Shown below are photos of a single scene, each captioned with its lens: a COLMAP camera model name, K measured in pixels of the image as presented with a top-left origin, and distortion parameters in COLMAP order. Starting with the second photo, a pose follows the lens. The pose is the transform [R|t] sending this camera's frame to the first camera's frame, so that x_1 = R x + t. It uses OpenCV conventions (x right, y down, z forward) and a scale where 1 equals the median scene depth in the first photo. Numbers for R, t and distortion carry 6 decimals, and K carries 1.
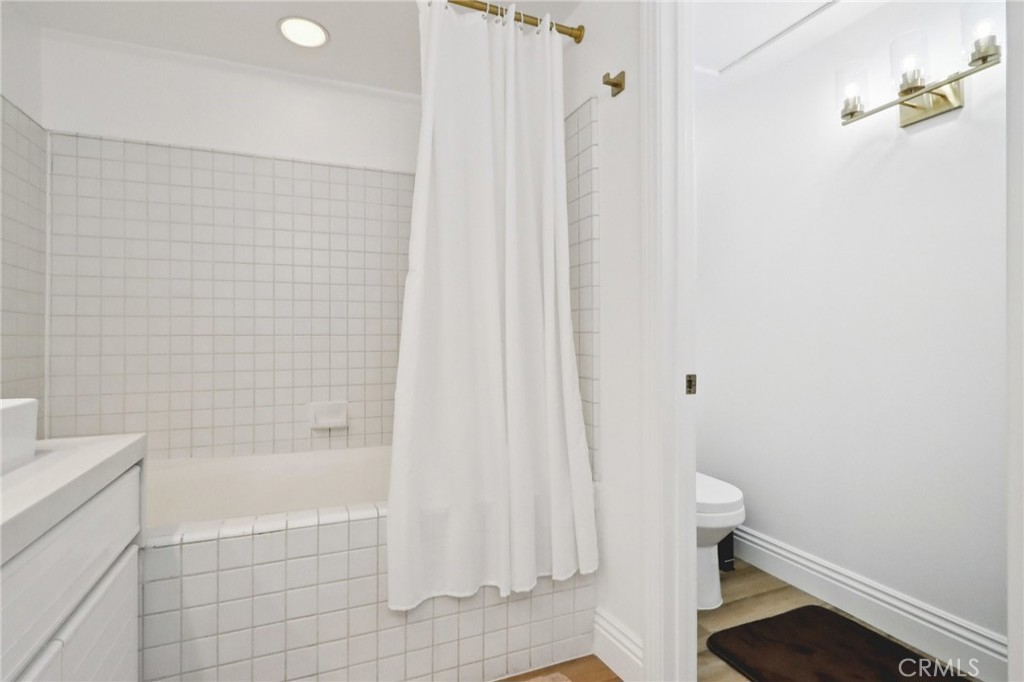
lens RADIAL K [[475.8, 0, 501.1], [0, 475.8, 335.3], [0, 0, 1]] dist [-0.001316, -0.001039]
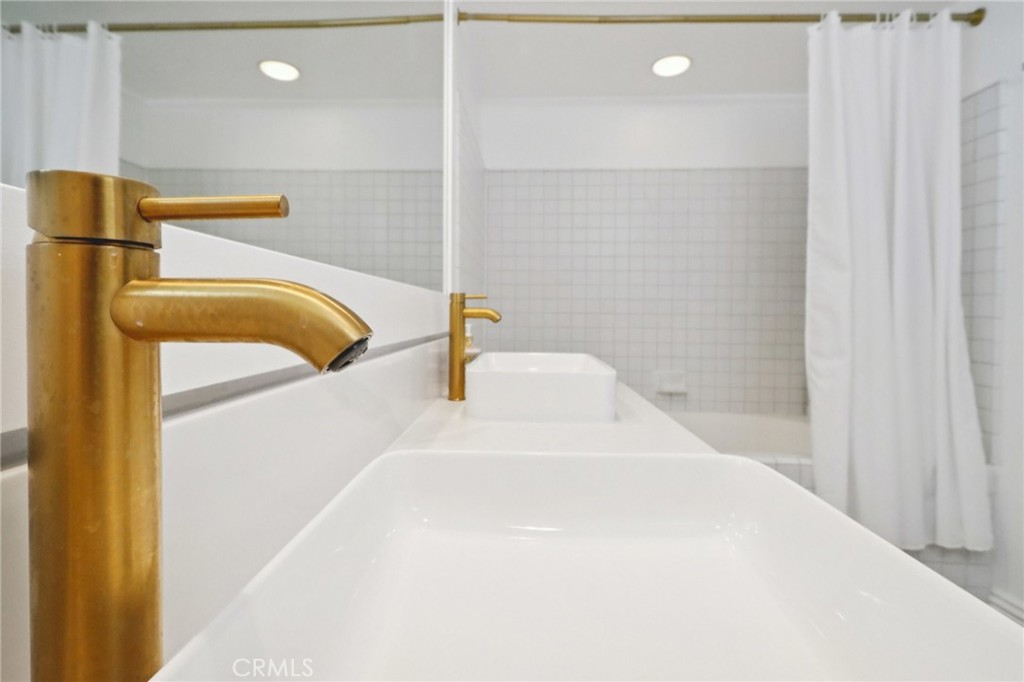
lens RADIAL K [[475.8, 0, 512.7], [0, 475.8, 320.0], [0, 0, 1]] dist [-0.001316, -0.001039]
pose [[0.905379, 0.021271, -0.424071, -0.296189], [-0.015018, 0.999724, 0.018082, -0.003304], [0.424338, -0.010003, 0.905449, -0.331477]]
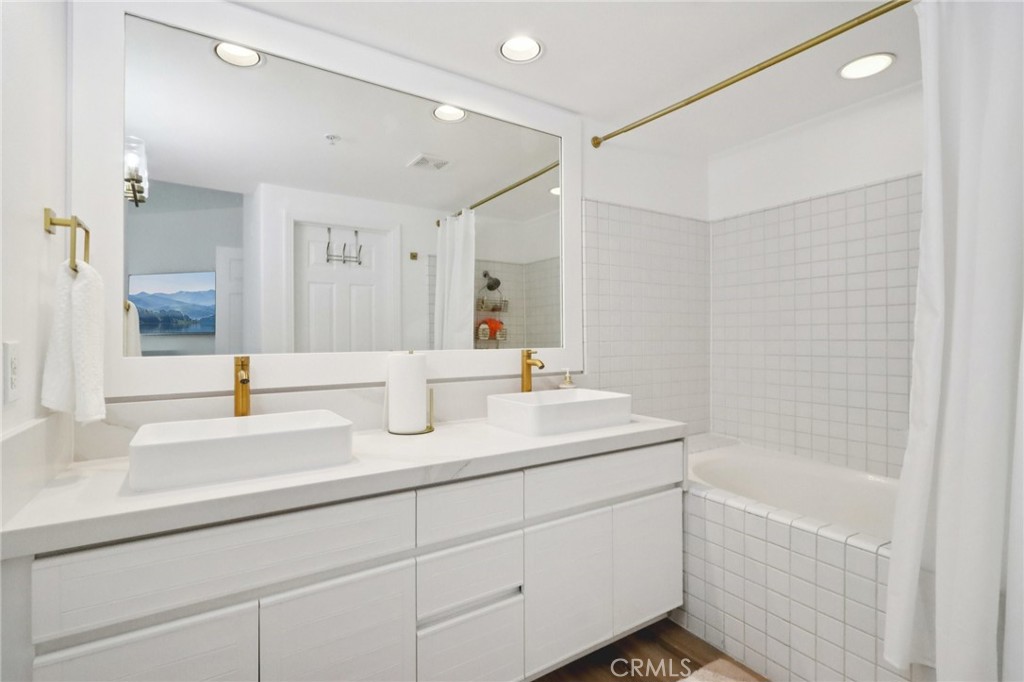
lens RADIAL K [[475.8, 0, 509.6], [0, 475.8, 338.7], [0, 0, 1]] dist [-0.001316, -0.001039]
pose [[0.183387, 0.003942, -0.983033, 0.542432], [0.007571, 0.999957, 0.005422, -0.071307], [0.983012, -0.008437, 0.183349, 0.065979]]
